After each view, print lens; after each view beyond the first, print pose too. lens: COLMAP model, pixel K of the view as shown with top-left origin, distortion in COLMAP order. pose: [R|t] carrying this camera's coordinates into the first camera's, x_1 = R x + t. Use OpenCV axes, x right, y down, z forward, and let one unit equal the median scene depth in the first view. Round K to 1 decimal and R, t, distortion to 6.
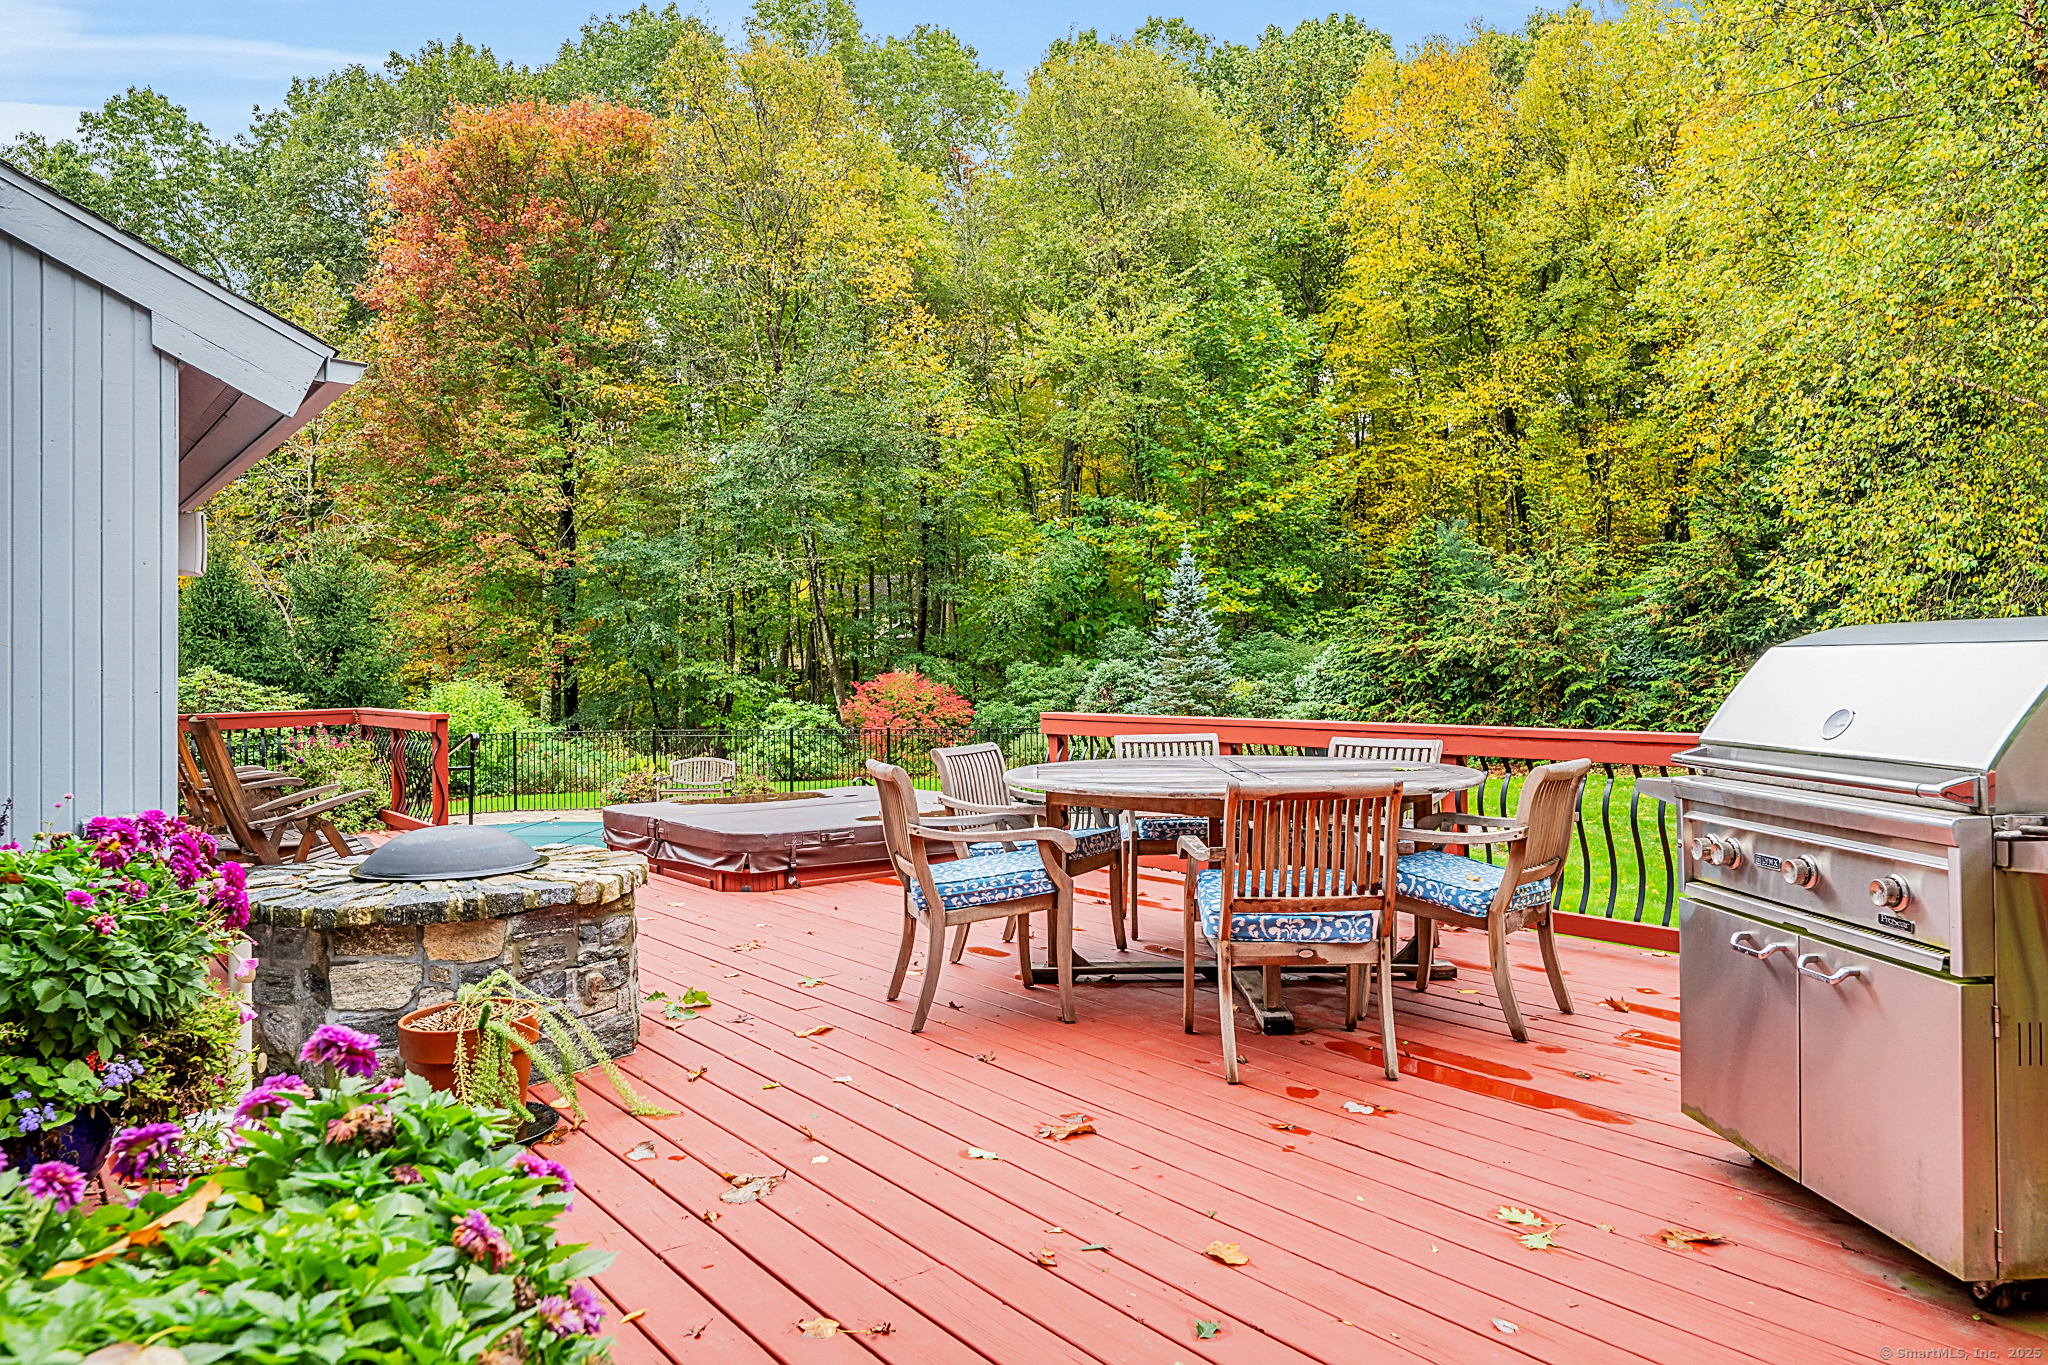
lens RADIAL K [[1388.1, 0, 1023.4], [0, 1388.1, 661.1], [0, 0, 1]] dist [-0.000503, 0.000265]
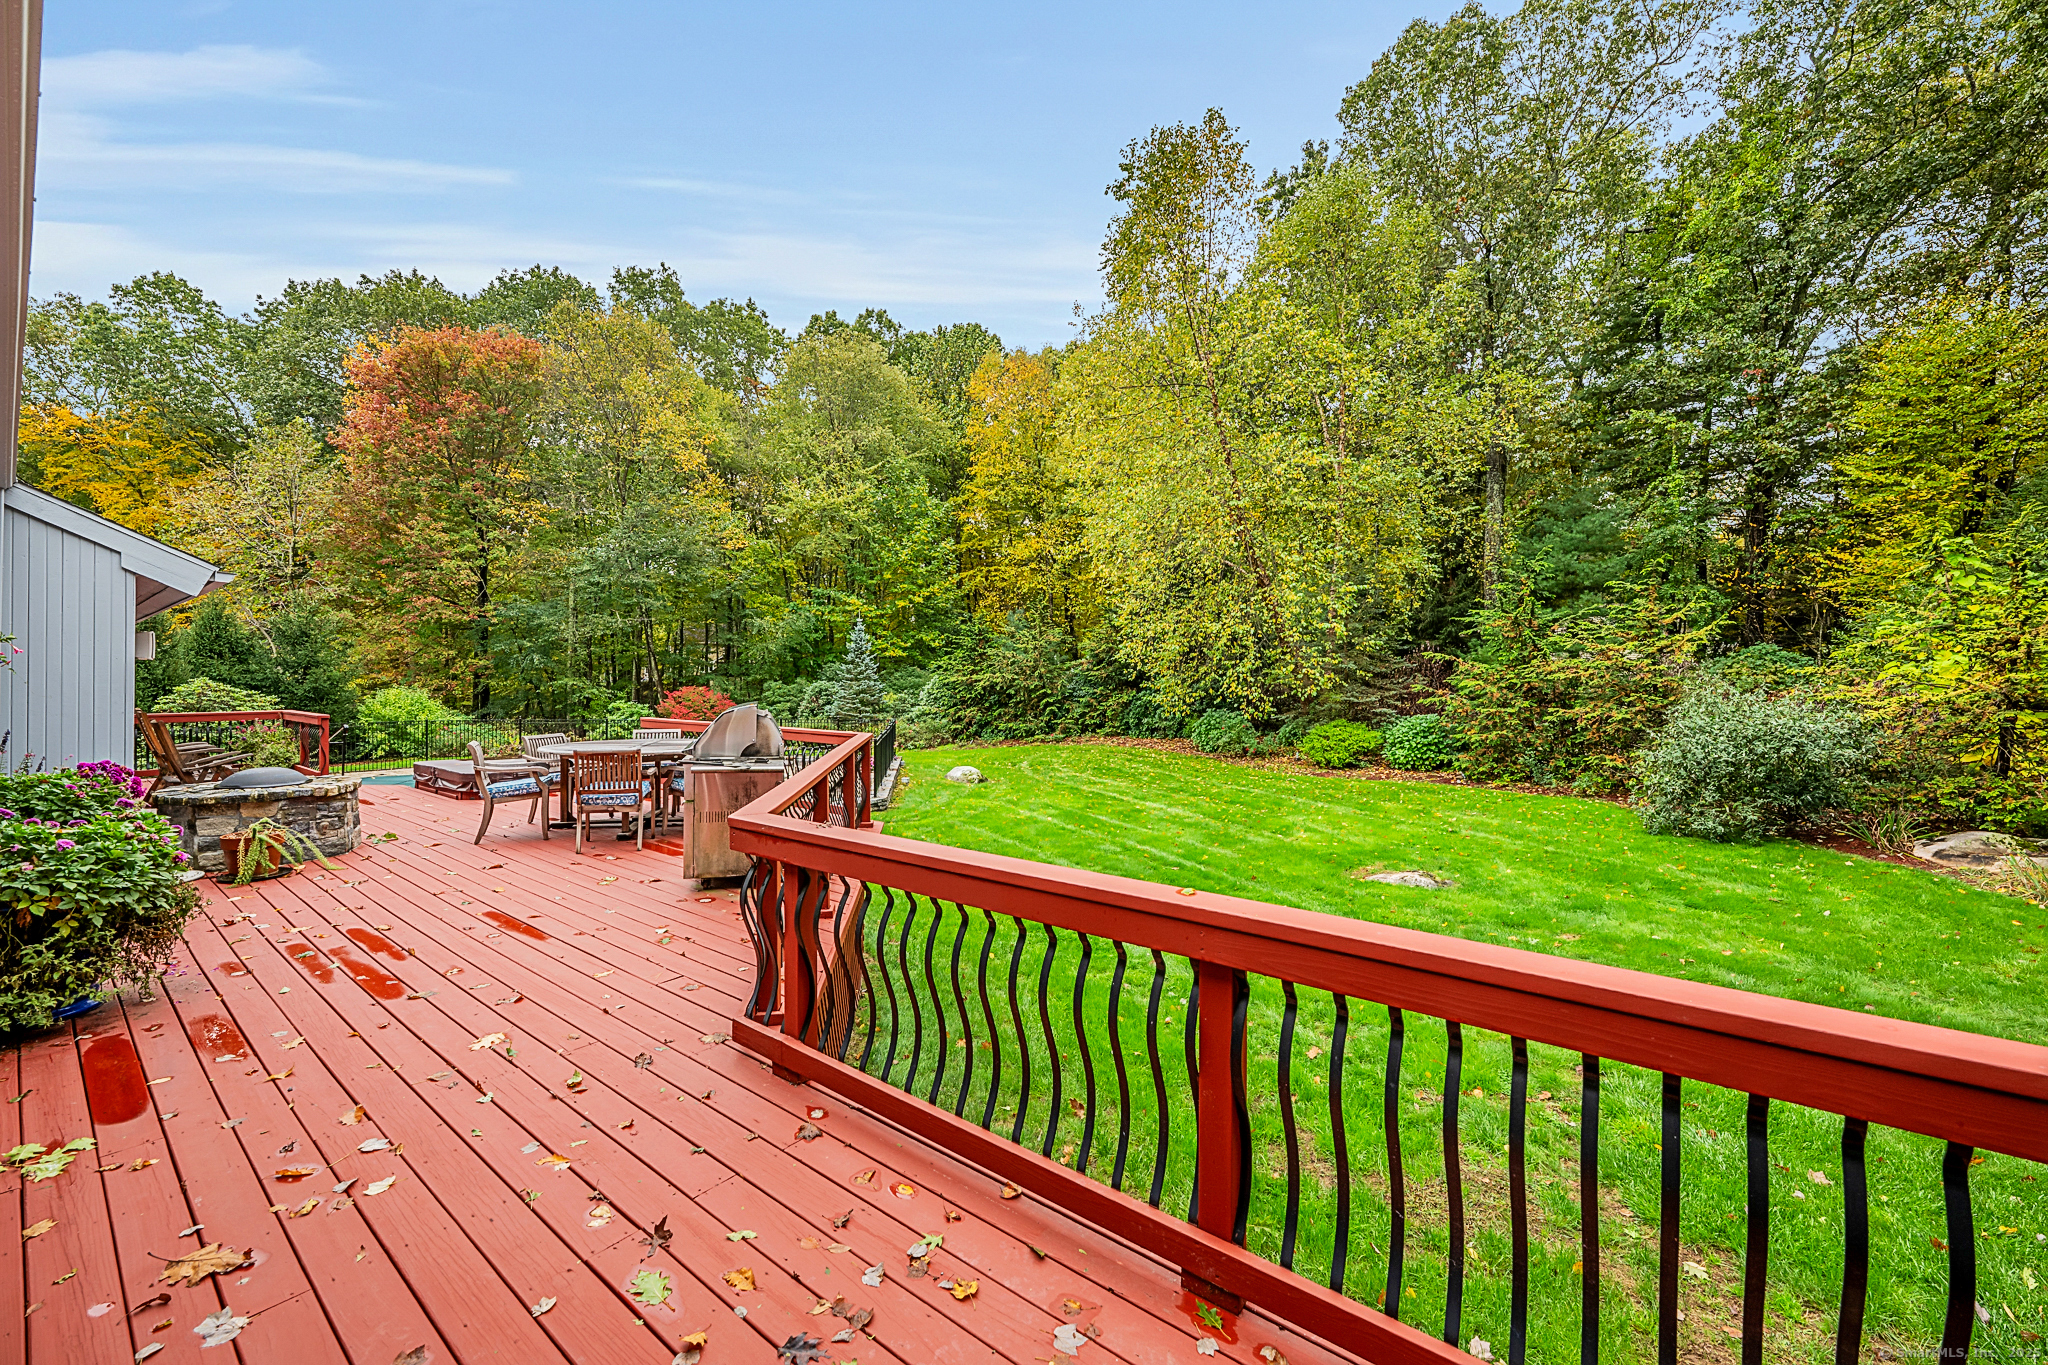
lens RADIAL K [[816.6, 0, 1027.0], [0, 816.6, 691.4], [0, 0, 1]] dist [0.001017, -0.000586]
pose [[0.970253, 0.015480, 0.241596, 0.067424], [-0.019507, 0.999708, 0.014285, -0.008022], [-0.241304, -0.018573, 0.970272, -0.091336]]
